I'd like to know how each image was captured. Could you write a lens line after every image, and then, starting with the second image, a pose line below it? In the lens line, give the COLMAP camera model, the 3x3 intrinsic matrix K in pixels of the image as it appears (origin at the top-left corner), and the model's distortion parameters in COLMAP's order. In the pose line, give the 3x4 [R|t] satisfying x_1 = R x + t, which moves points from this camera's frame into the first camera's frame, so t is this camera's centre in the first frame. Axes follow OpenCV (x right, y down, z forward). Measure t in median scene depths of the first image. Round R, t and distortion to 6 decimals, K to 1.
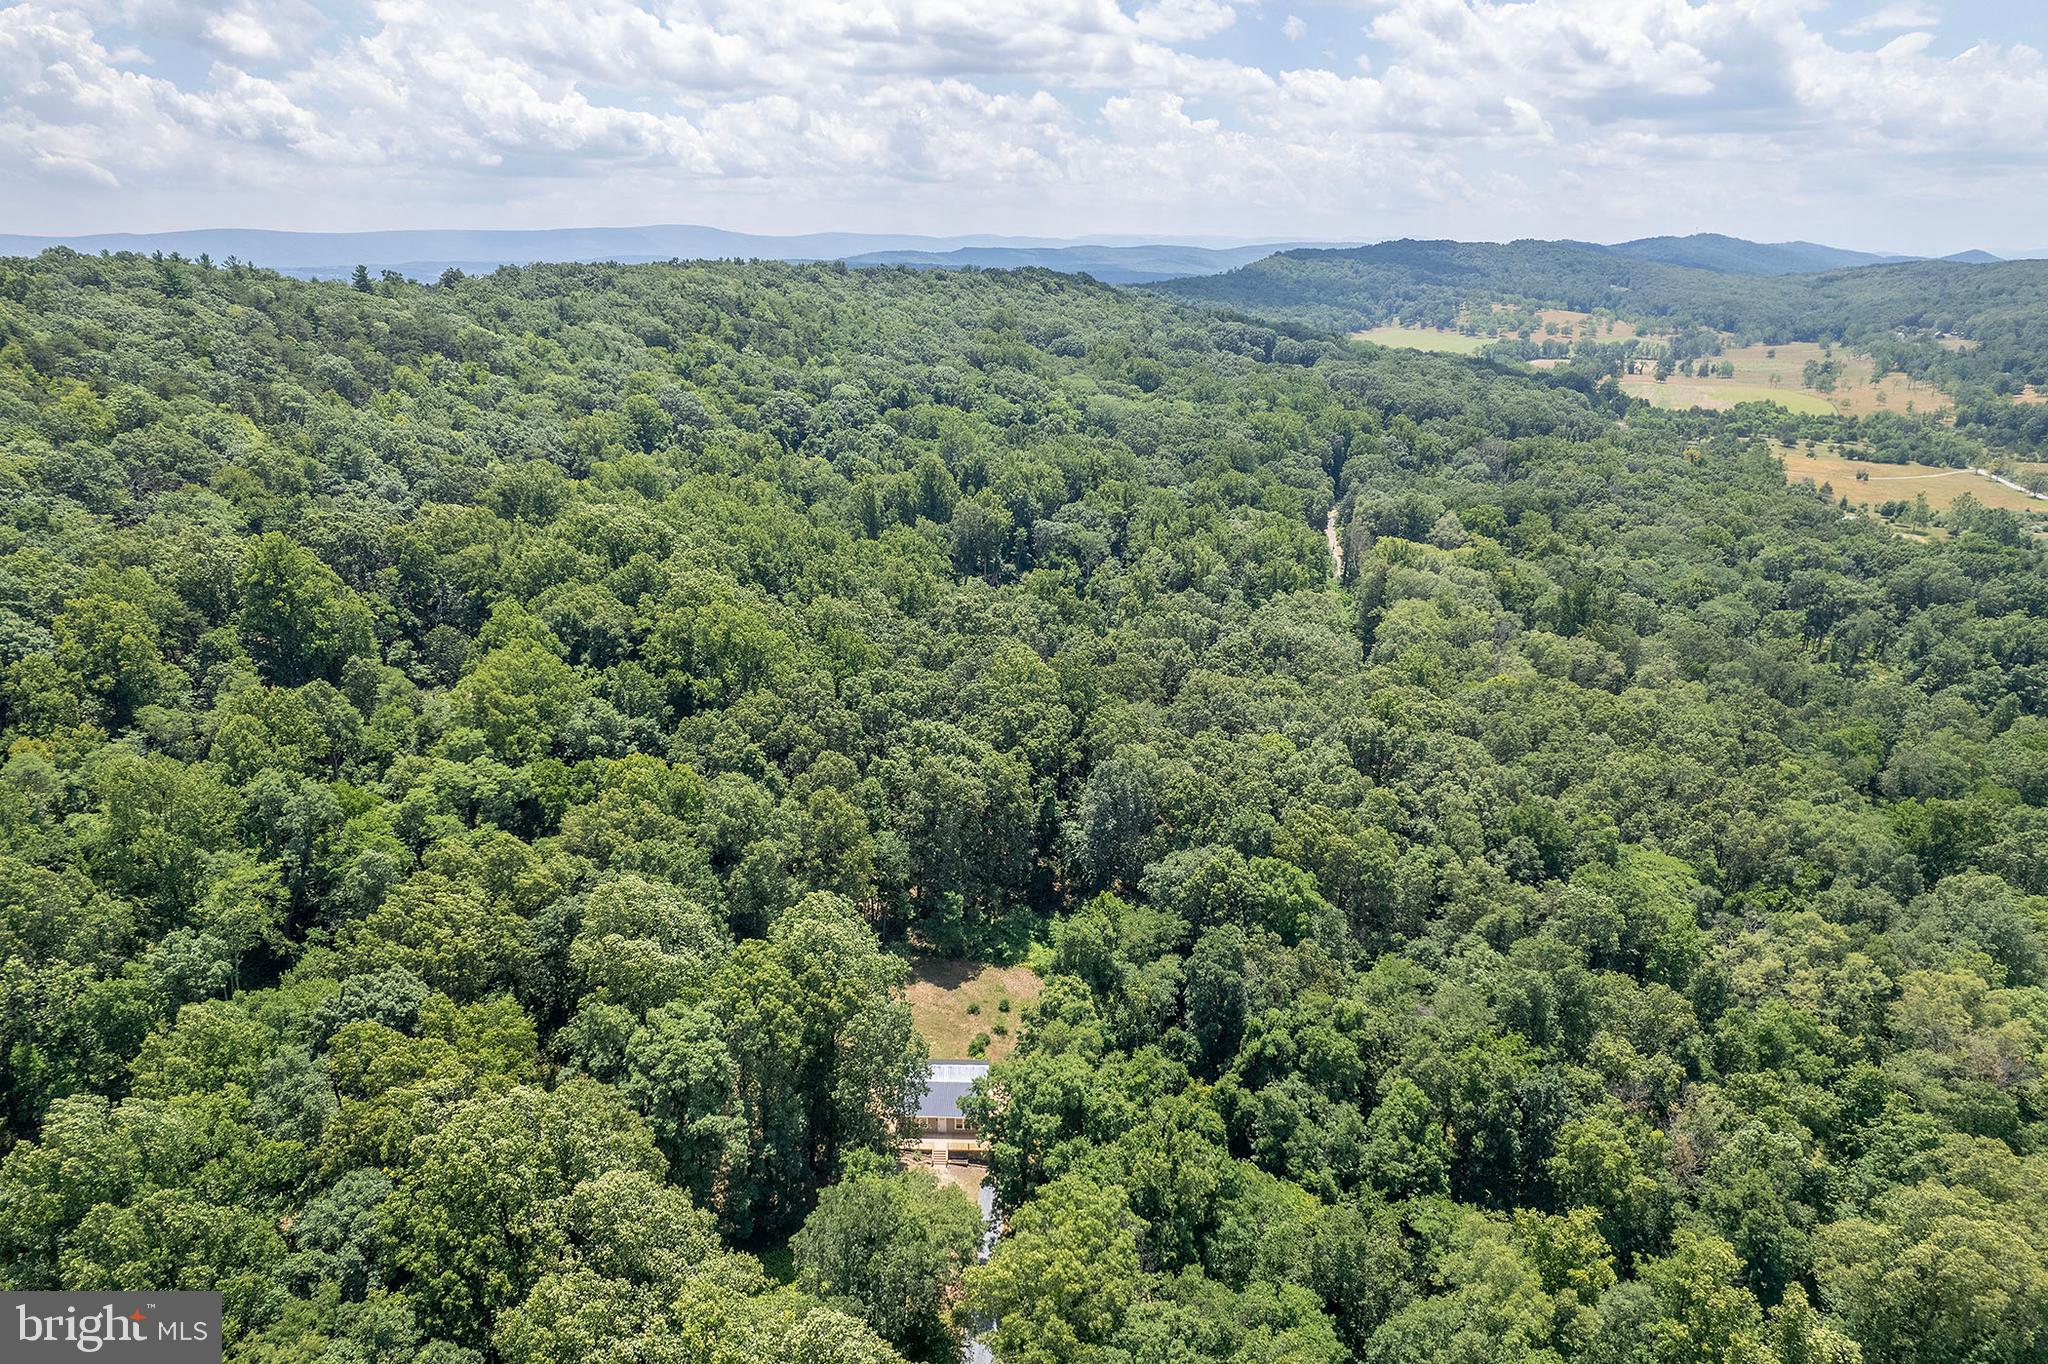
lens RADIAL K [[1408.8, 0, 1029.4], [0, 1408.8, 664.2], [0, 0, 1]] dist [-0.087779, 0.057809]
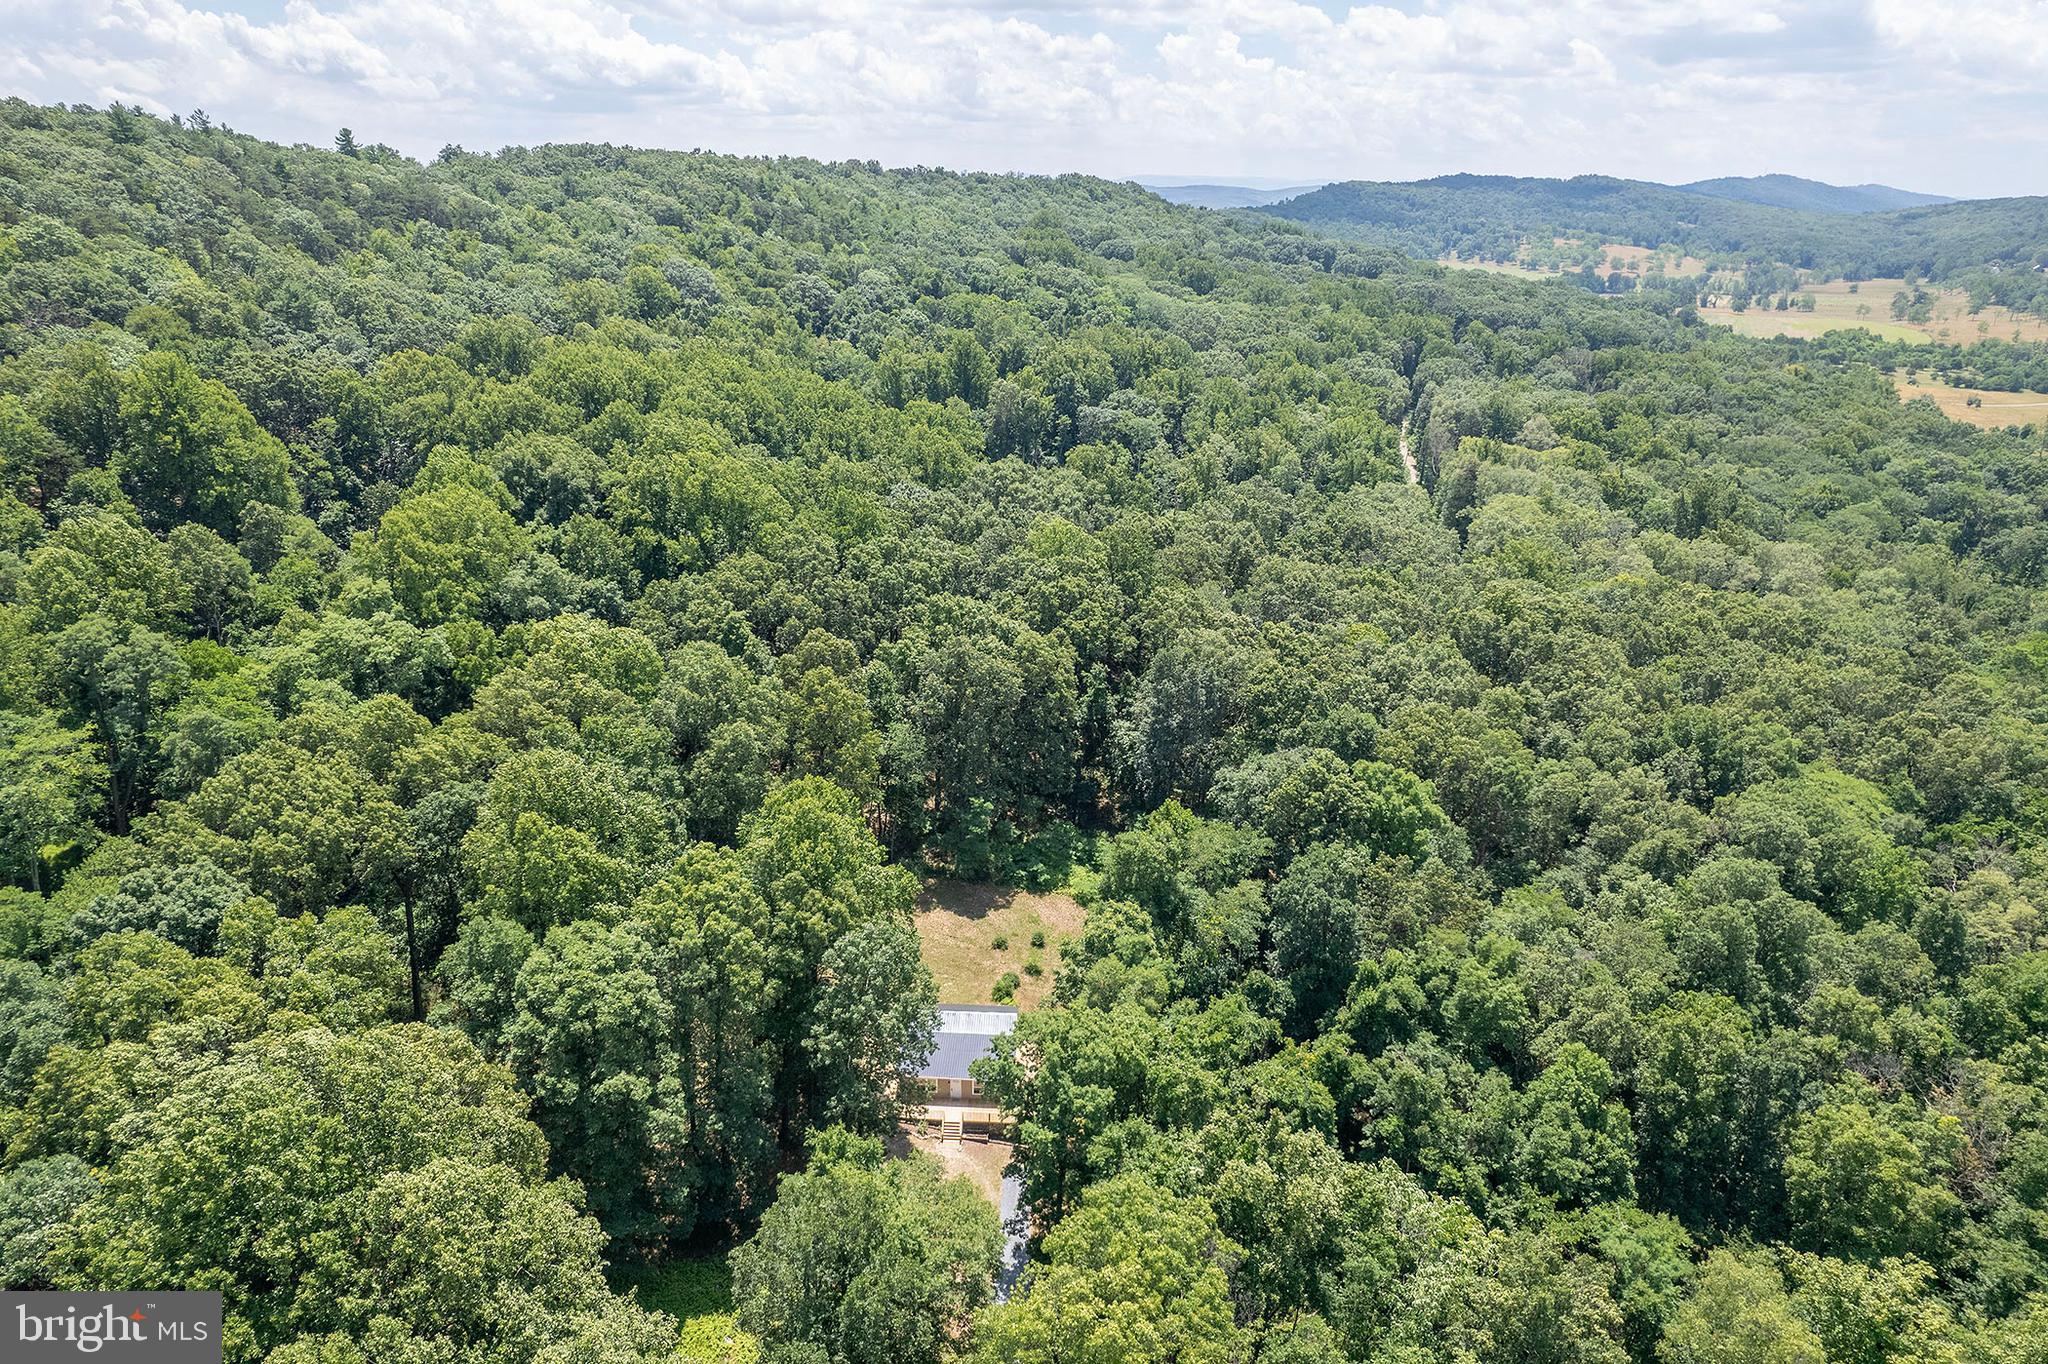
lens RADIAL K [[1408.8, 0, 1015.3], [0, 1408.8, 680.2], [0, 0, 1]] dist [-0.087779, 0.057809]
pose [[0.999208, 0.016630, -0.036163, -0.003912], [-0.014823, 0.998656, 0.049666, 0.049033], [0.036940, -0.049090, 0.998111, 0.179791]]
